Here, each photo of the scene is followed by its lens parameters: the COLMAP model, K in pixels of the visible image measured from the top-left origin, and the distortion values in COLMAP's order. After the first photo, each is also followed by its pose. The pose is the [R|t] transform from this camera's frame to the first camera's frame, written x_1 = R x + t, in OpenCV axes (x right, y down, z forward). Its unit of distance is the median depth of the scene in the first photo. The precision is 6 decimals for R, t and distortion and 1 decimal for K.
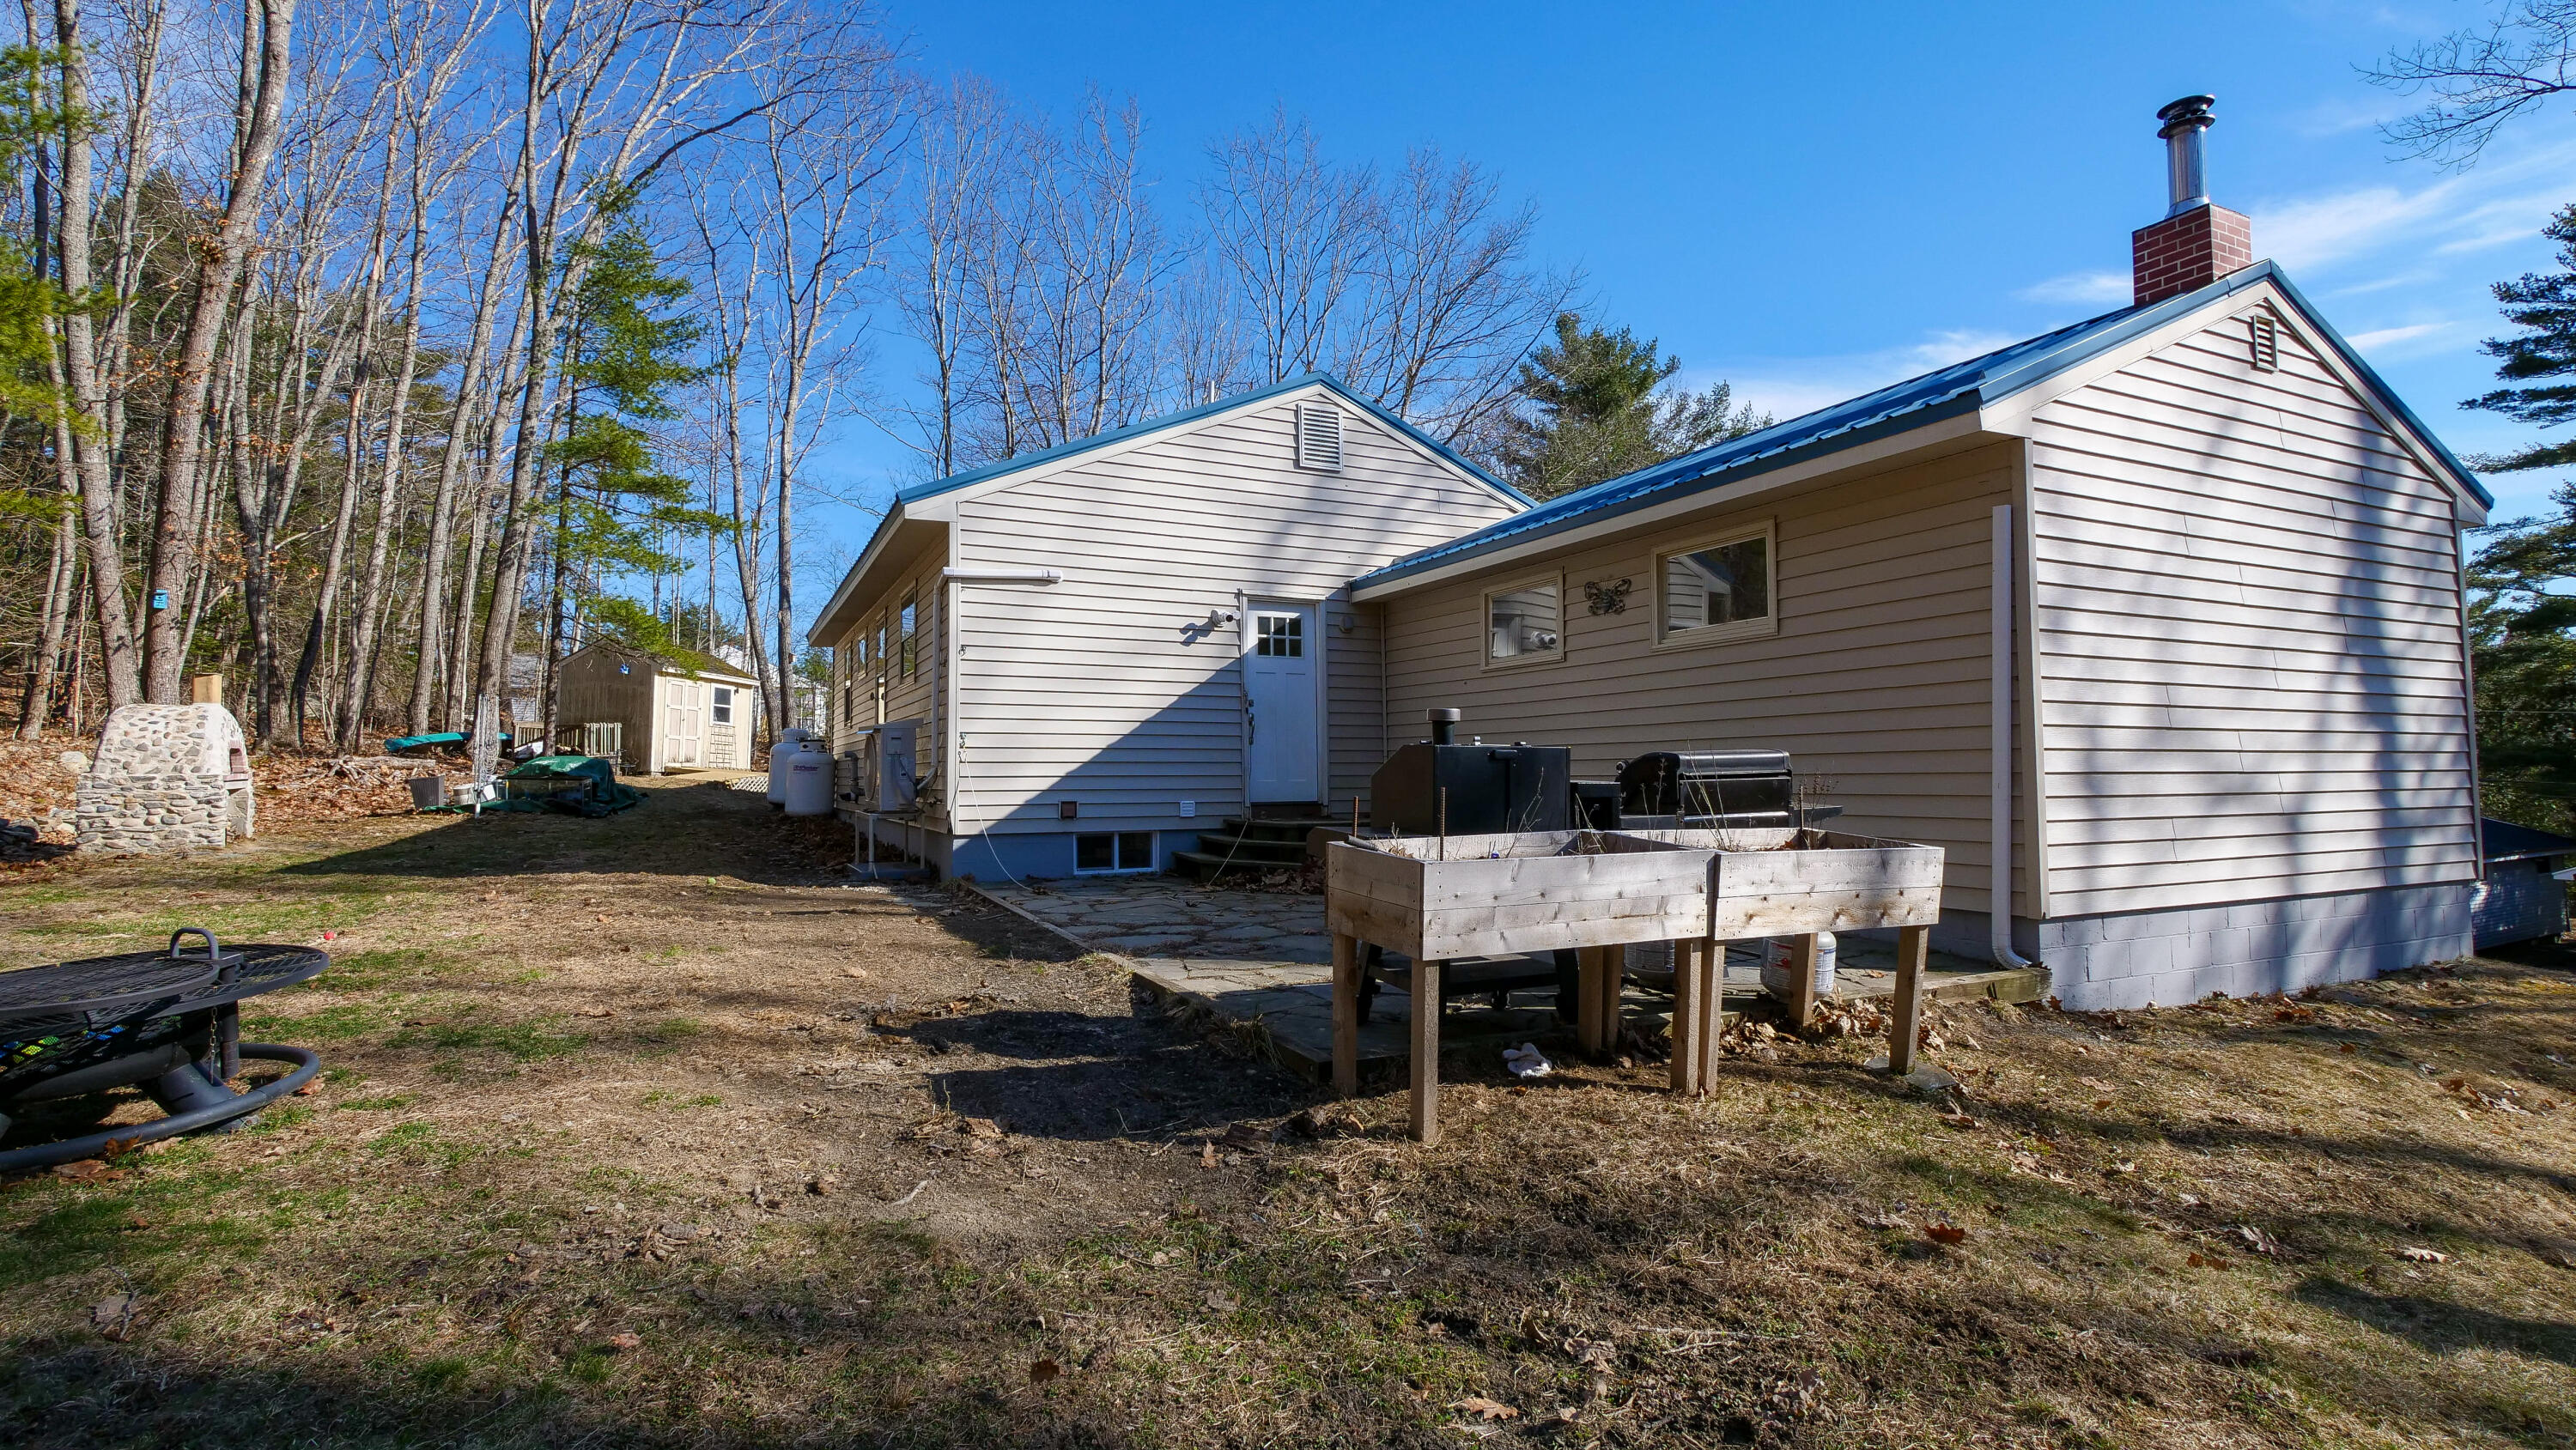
lens RADIAL K [[1196.5, 0, 1288.0], [0, 1196.5, 725.0], [0, 0, 1]] dist [-0.000259, -0.000138]
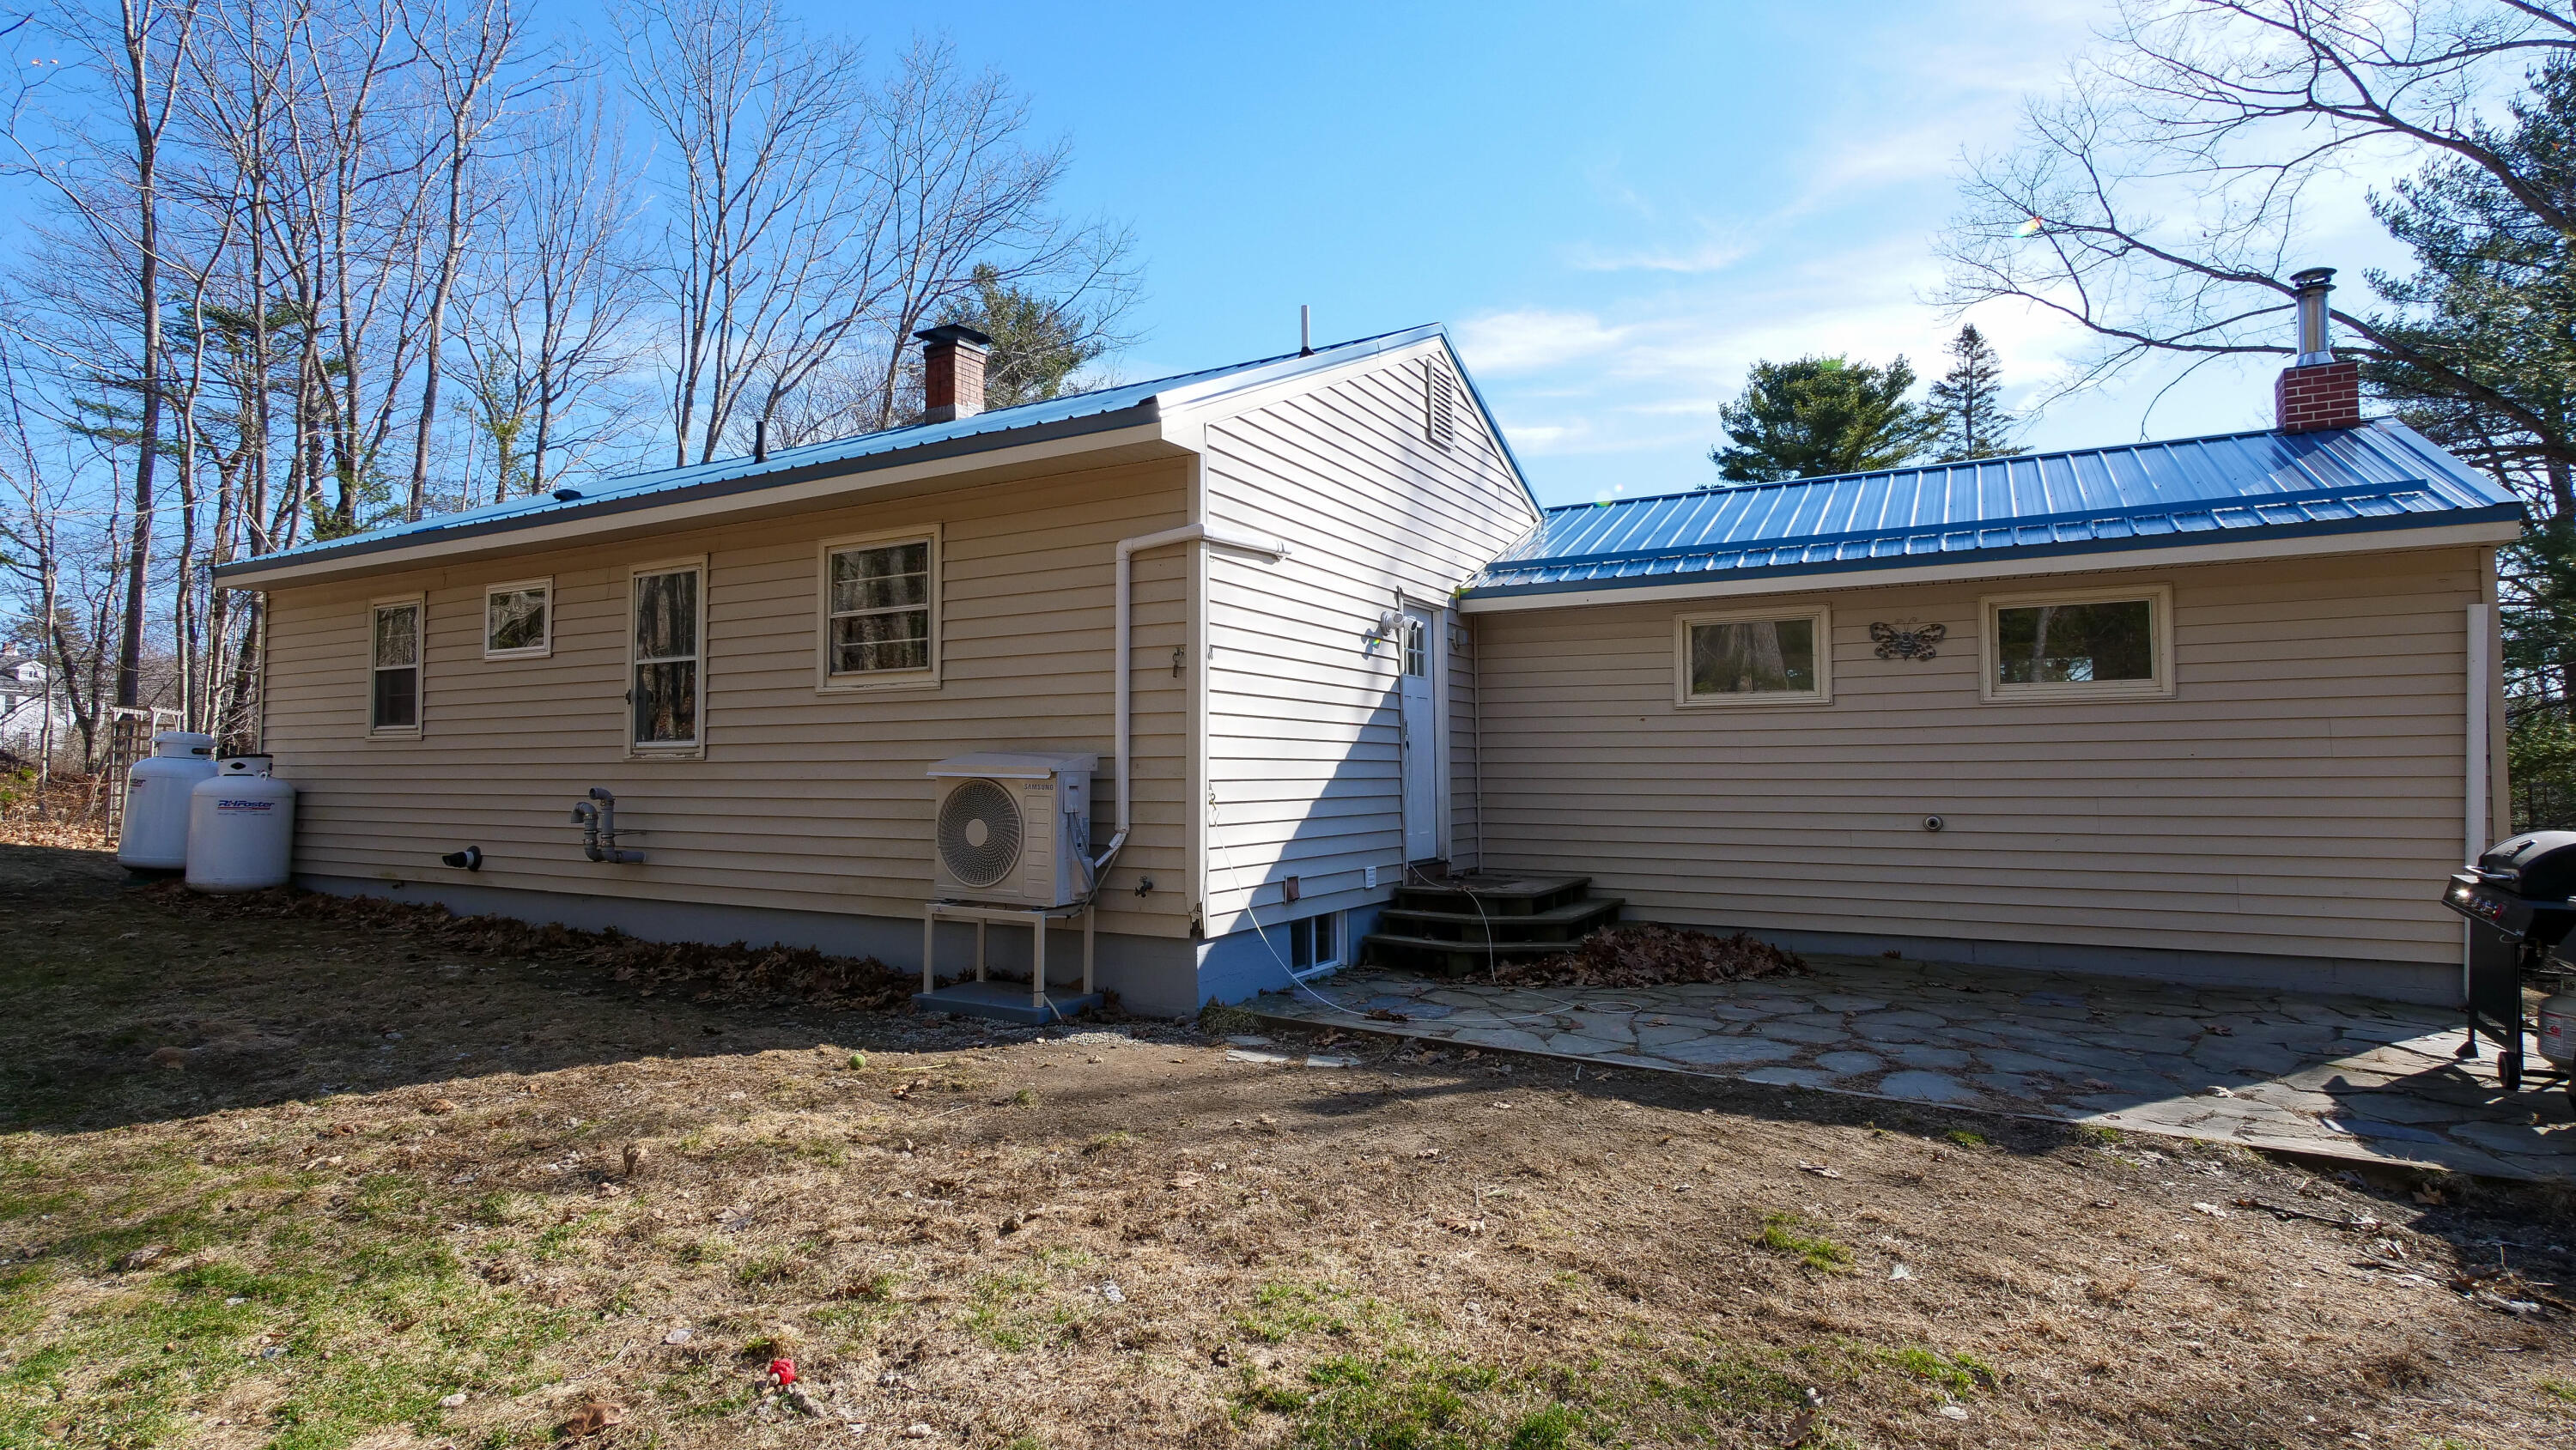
lens RADIAL K [[1279.1, 0, 1288.0], [0, 1279.1, 725.0], [0, 0, 1]] dist [-0.002683, -0.000094]
pose [[0.818102, 0.021128, 0.574685, -0.583844], [-0.025261, 0.999681, -0.000792, -0.022826], [-0.574518, -0.013870, 0.818374, 0.373513]]
